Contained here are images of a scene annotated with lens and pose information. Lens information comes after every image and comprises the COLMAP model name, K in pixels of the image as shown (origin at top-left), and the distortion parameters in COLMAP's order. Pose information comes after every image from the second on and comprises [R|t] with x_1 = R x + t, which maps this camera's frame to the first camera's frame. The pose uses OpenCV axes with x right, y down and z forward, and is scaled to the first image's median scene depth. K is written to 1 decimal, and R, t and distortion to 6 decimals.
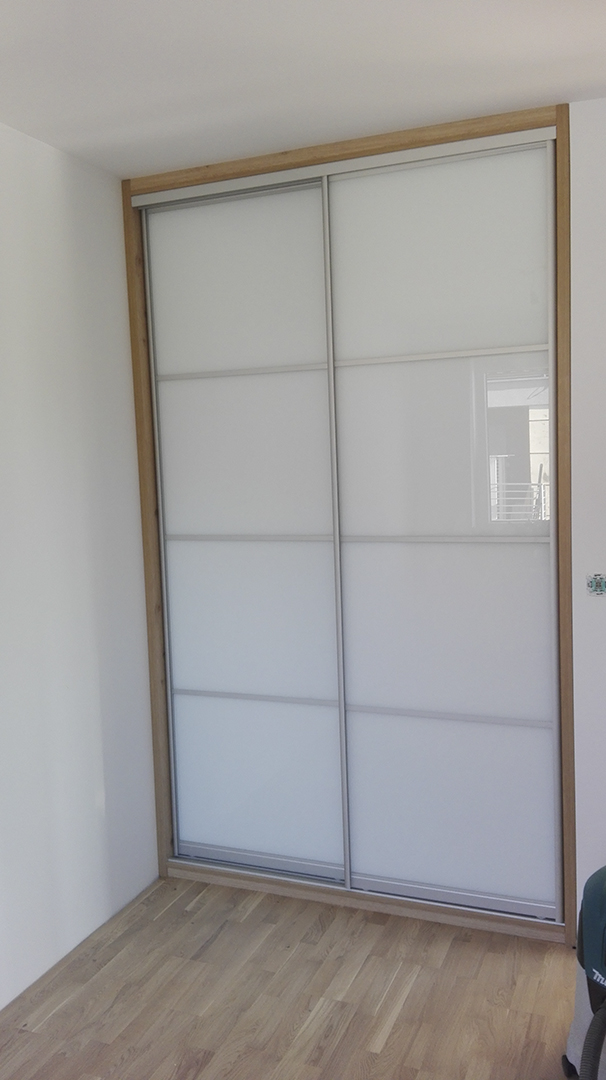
lens RADIAL K [[878.4, 0, 303.0], [0, 878.4, 540.0], [0, 0, 1]] dist [0.001776, -0.055572]
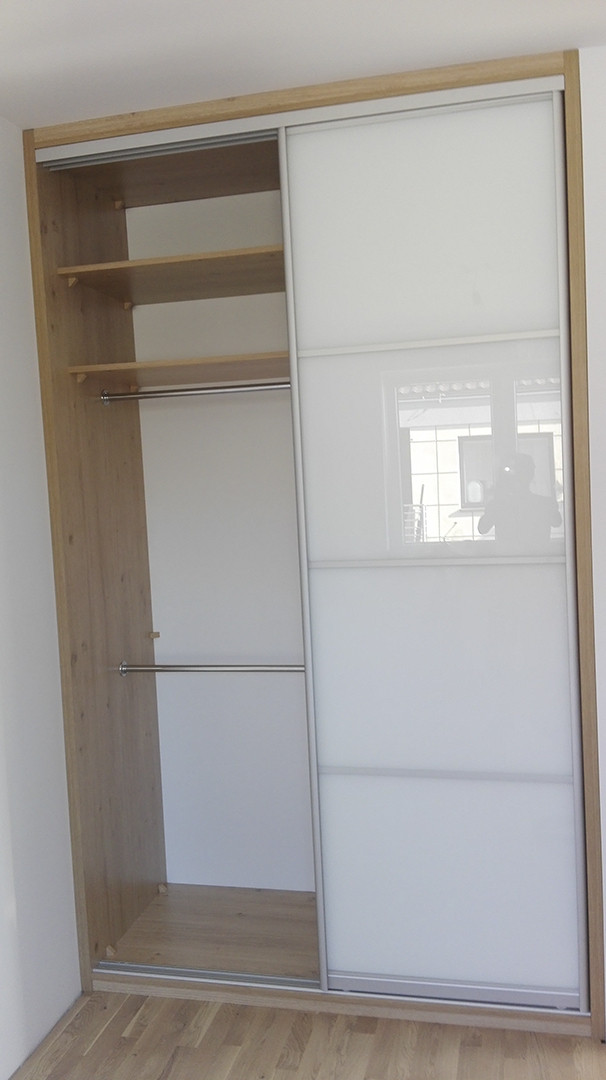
lens RADIAL K [[878.4, 0, 303.0], [0, 878.4, 540.0], [0, 0, 1]] dist [0.001776, -0.055572]
pose [[0.986726, -0.020983, 0.161034, -0.097212], [0.025787, 0.999281, -0.027796, -0.002152], [-0.160335, 0.031580, 0.986557, 0.191689]]
